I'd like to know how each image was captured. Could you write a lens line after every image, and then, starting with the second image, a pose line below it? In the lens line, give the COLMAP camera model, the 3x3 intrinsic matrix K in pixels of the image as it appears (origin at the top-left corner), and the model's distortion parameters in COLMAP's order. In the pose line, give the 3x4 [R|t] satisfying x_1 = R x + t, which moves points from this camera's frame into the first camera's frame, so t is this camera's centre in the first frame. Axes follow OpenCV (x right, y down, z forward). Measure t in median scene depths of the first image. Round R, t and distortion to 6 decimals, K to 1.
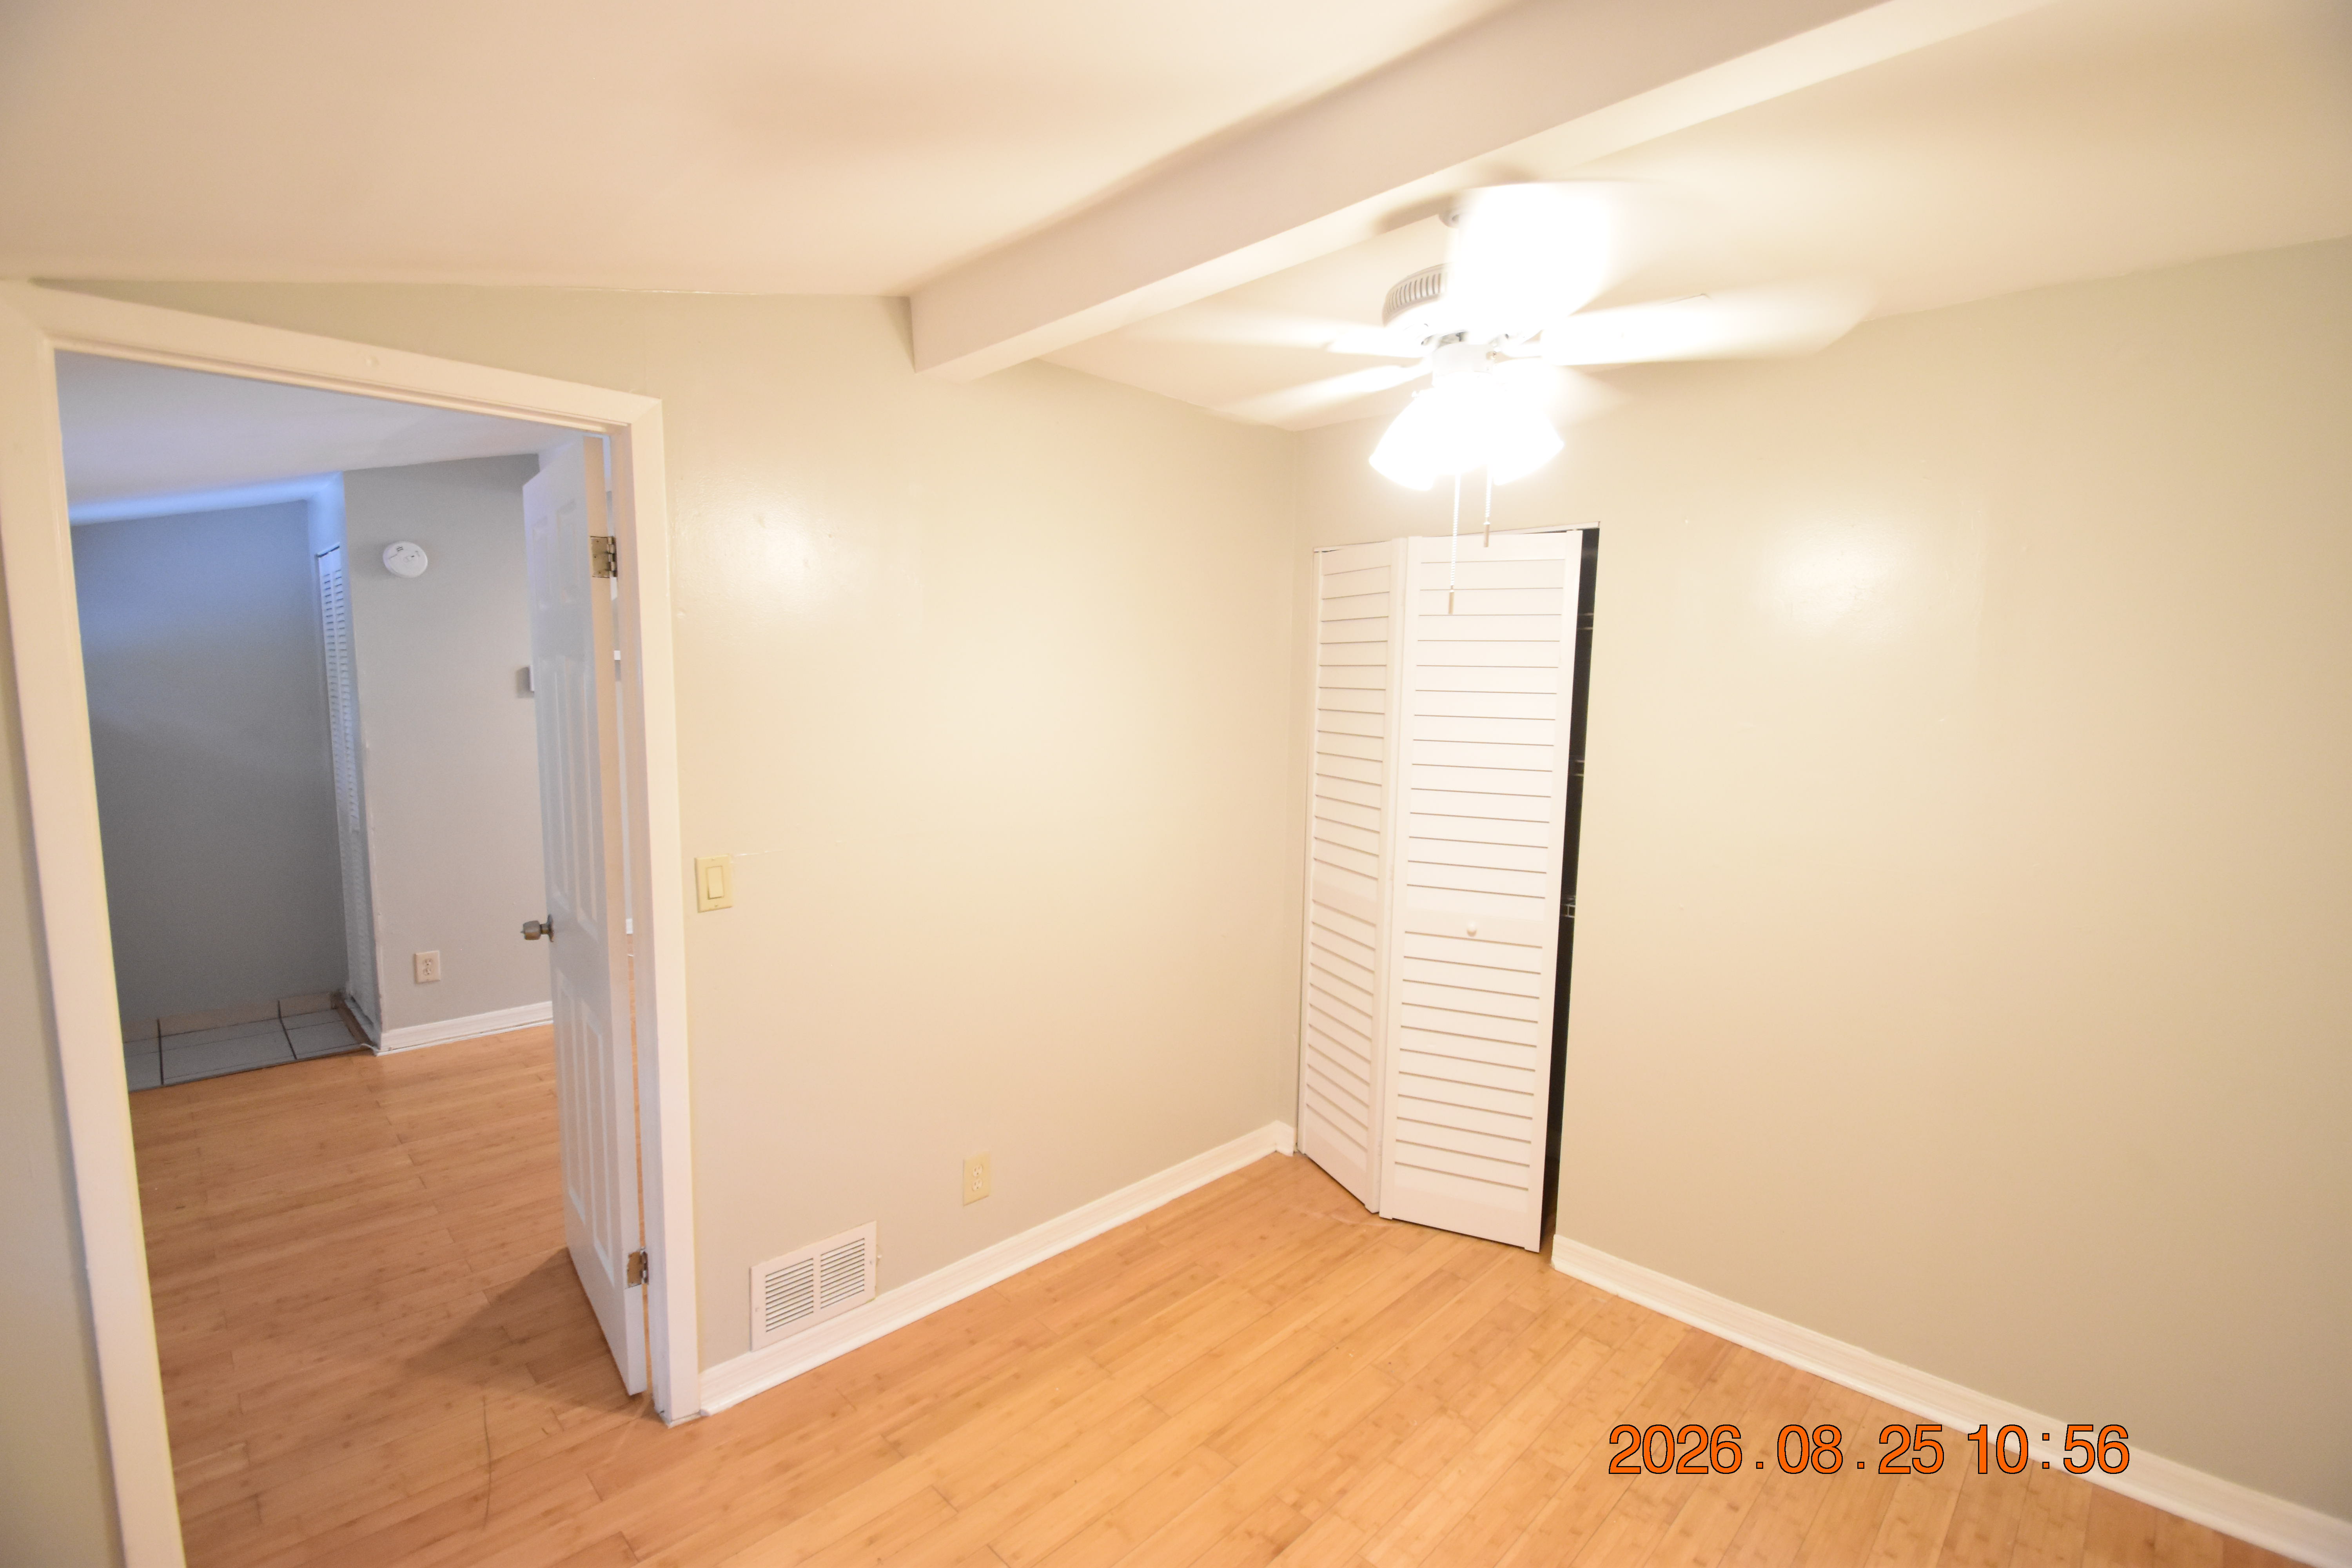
lens RADIAL K [[1032.3, 0, 1165.4], [0, 1032.3, 796.7], [0, 0, 1]] dist [0.022556, -0.021058]
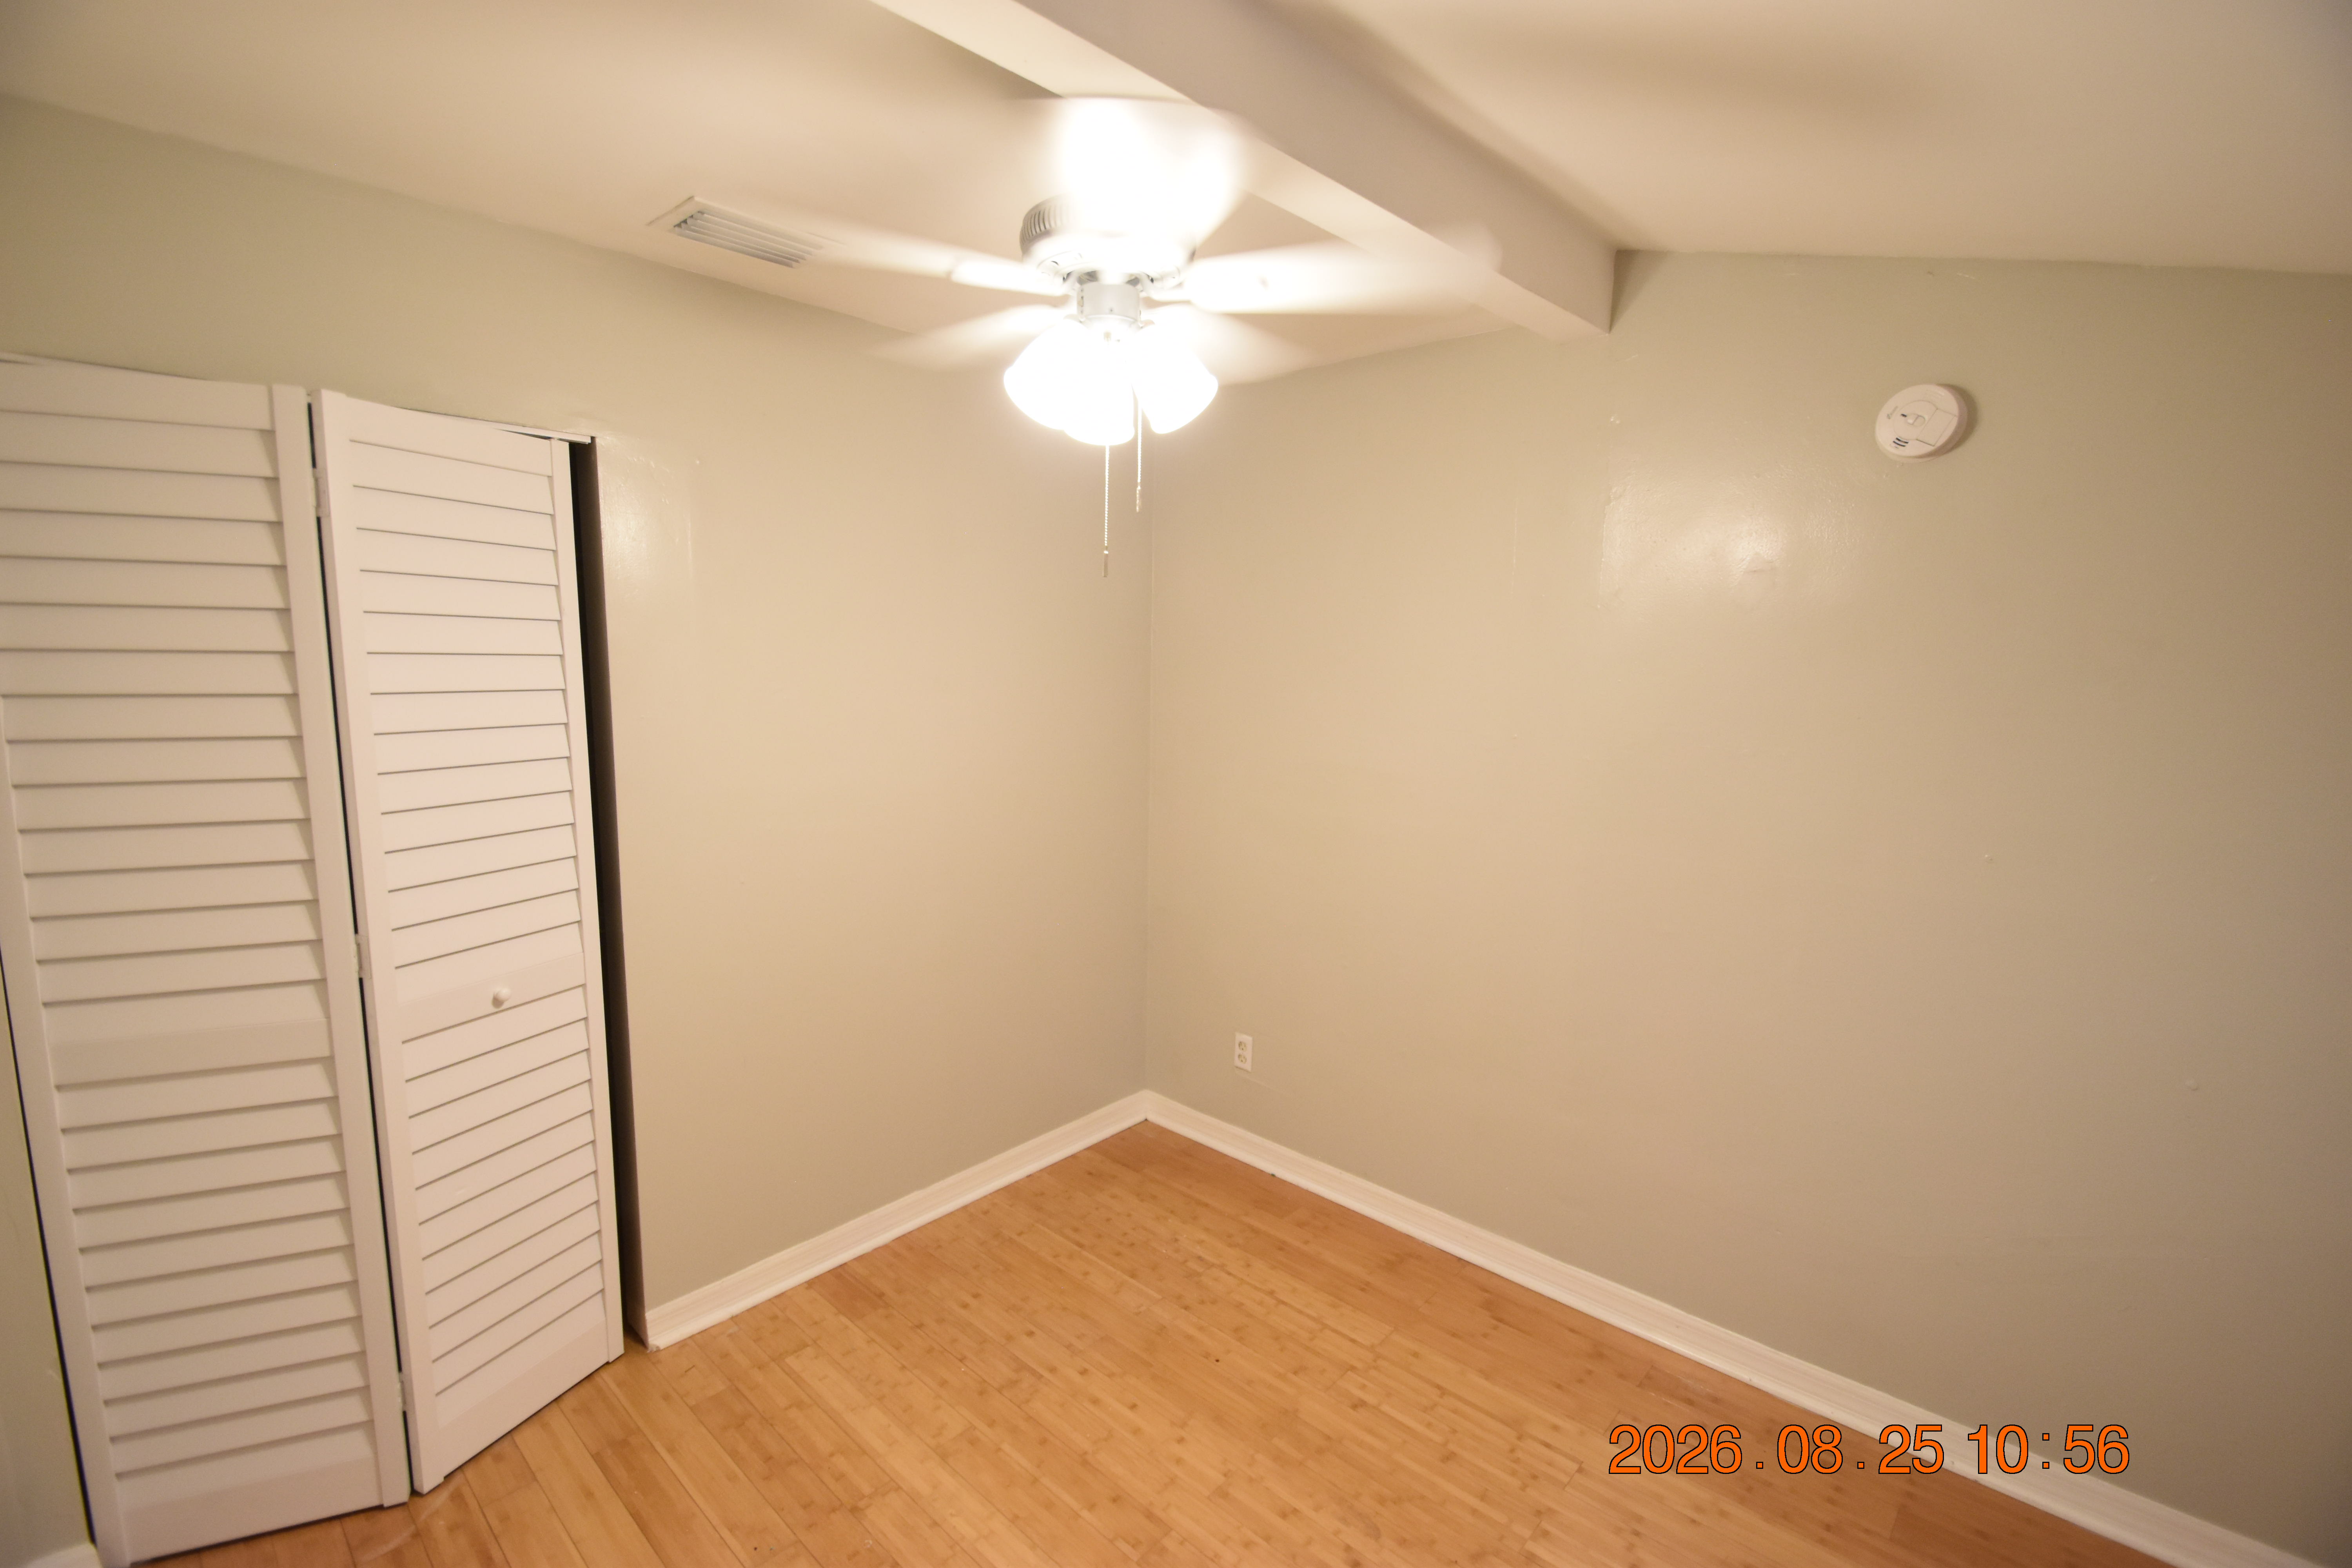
lens RADIAL K [[1014.0, 0, 1157.1], [0, 1014.0, 796.0], [0, 0, 1]] dist [0.001668, -0.011877]
pose [[-0.017371, -0.143849, 0.989447, -0.443407], [0.107457, 0.983596, 0.144885, -0.067138], [-0.994058, 0.108840, -0.001628, 0.666602]]
